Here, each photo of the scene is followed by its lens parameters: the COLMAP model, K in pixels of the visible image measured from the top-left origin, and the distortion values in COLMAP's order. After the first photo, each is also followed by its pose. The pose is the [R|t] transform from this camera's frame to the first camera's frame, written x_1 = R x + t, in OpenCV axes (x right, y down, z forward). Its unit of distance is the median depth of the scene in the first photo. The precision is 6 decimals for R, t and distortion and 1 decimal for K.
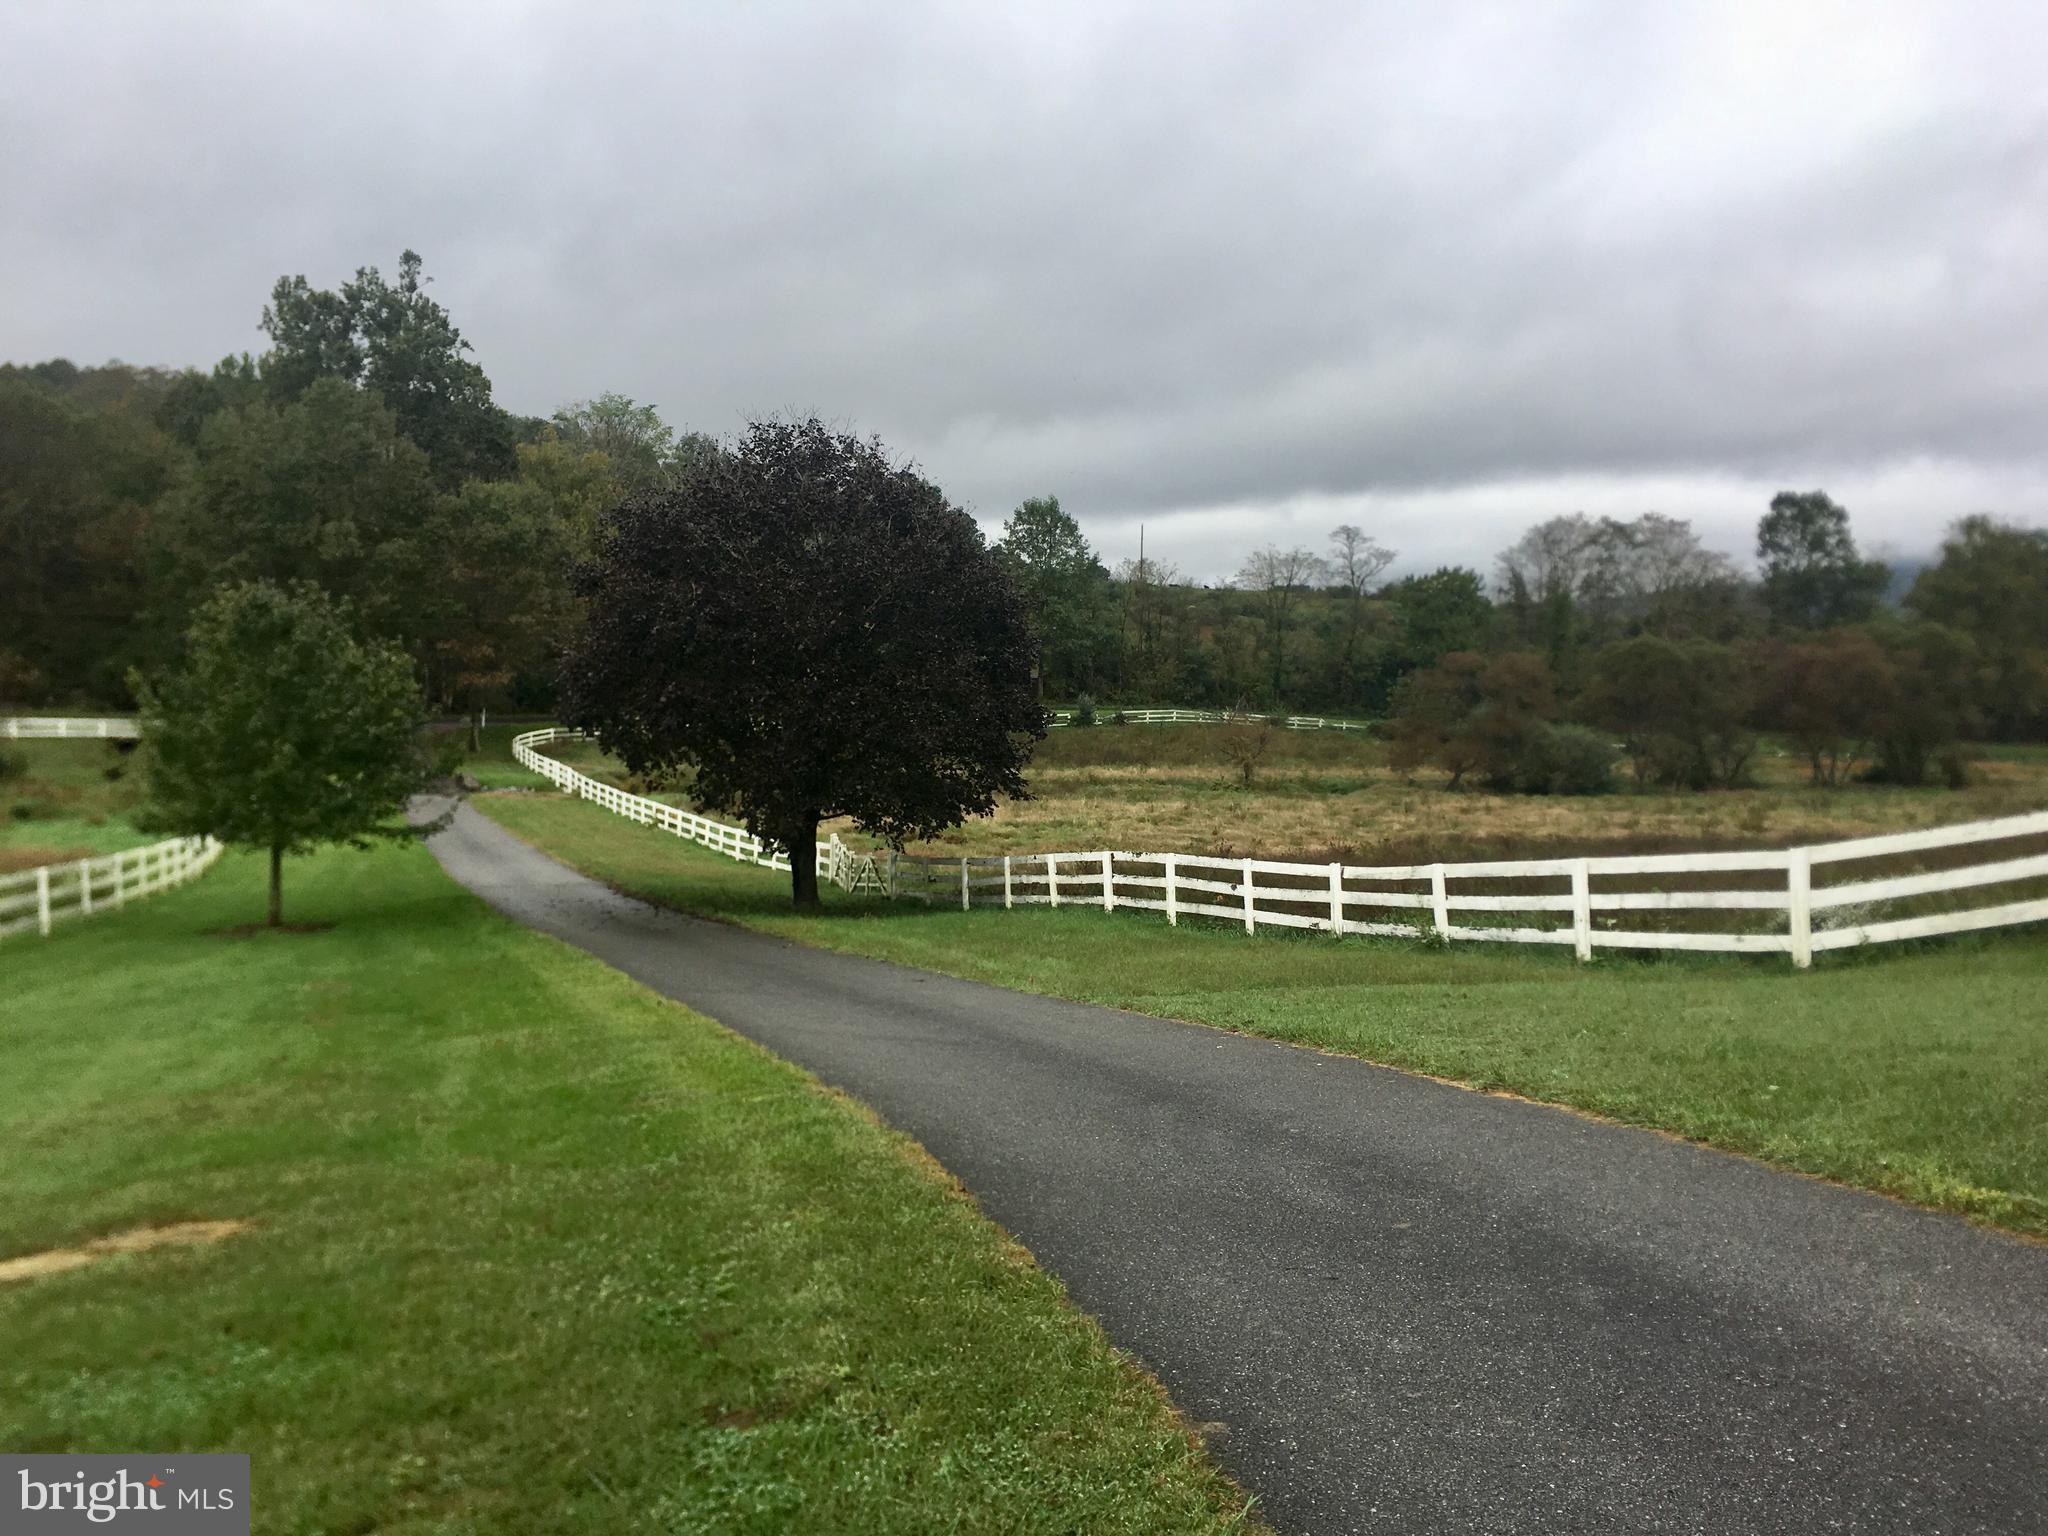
lens RADIAL K [[1716.9, 0, 1024.0], [0, 1716.9, 768.0], [0, 0, 1]] dist [0.006020, 0.000249]
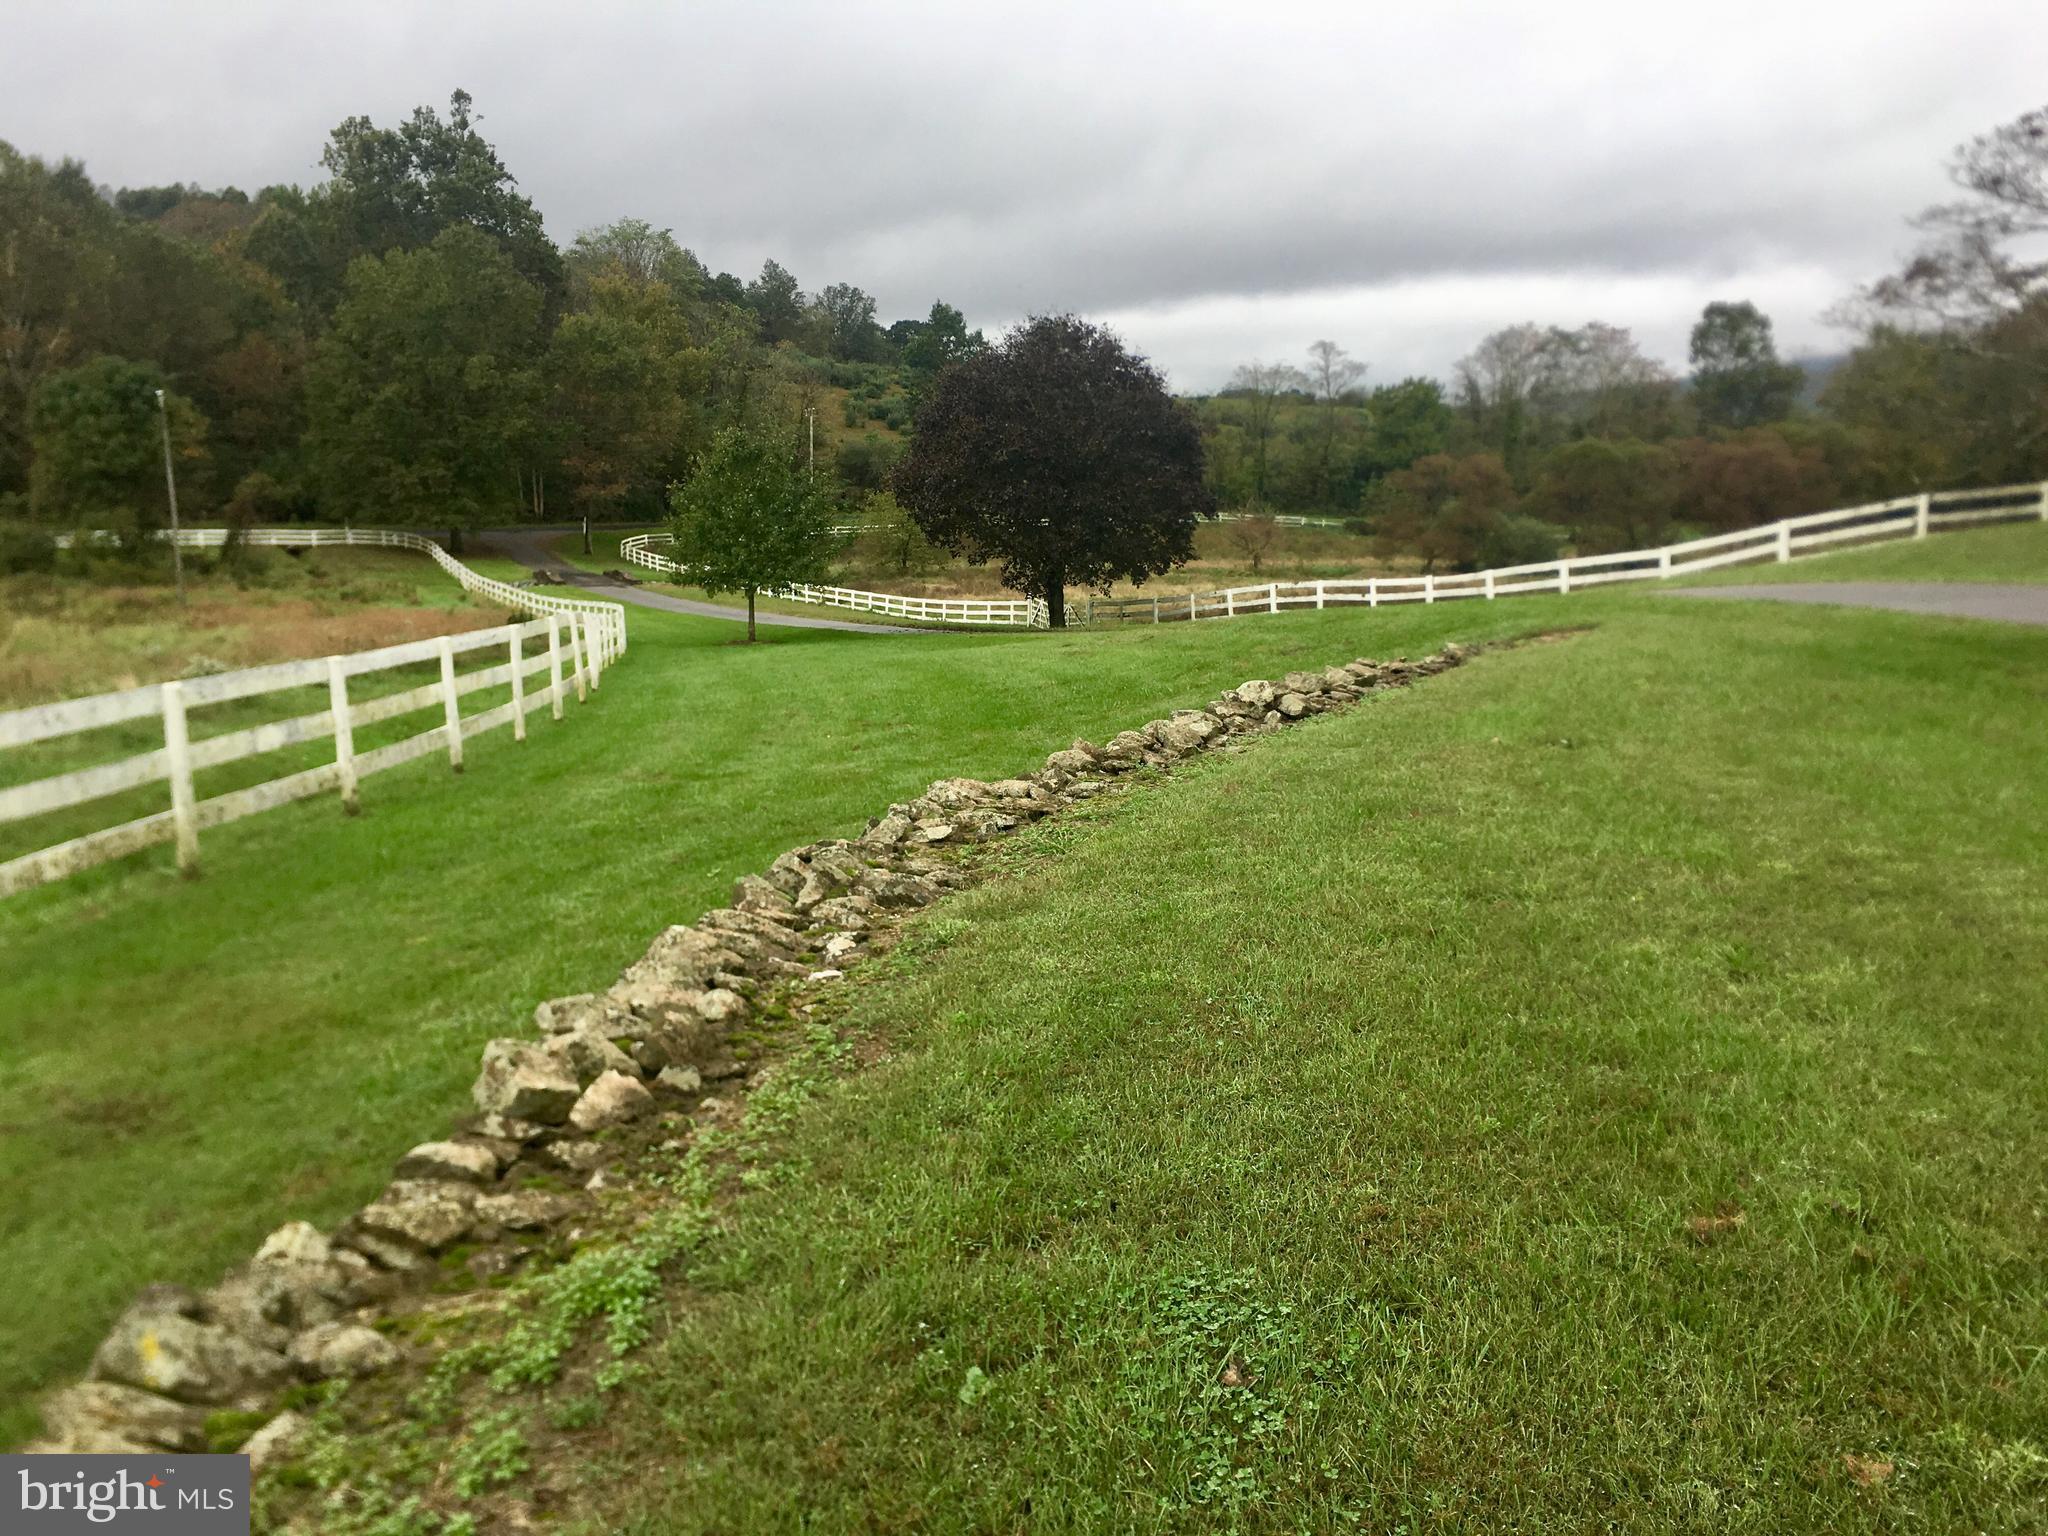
lens RADIAL K [[1827.1, 0, 1024.0], [0, 1827.1, 768.0], [0, 0, 1]] dist [0.013987, 0.004446]
pose [[0.998486, -0.022861, 0.050036, -0.068309], [0.017748, 0.994795, 0.100337, 0.010602], [-0.052069, -0.099297, 0.993695, -0.182665]]
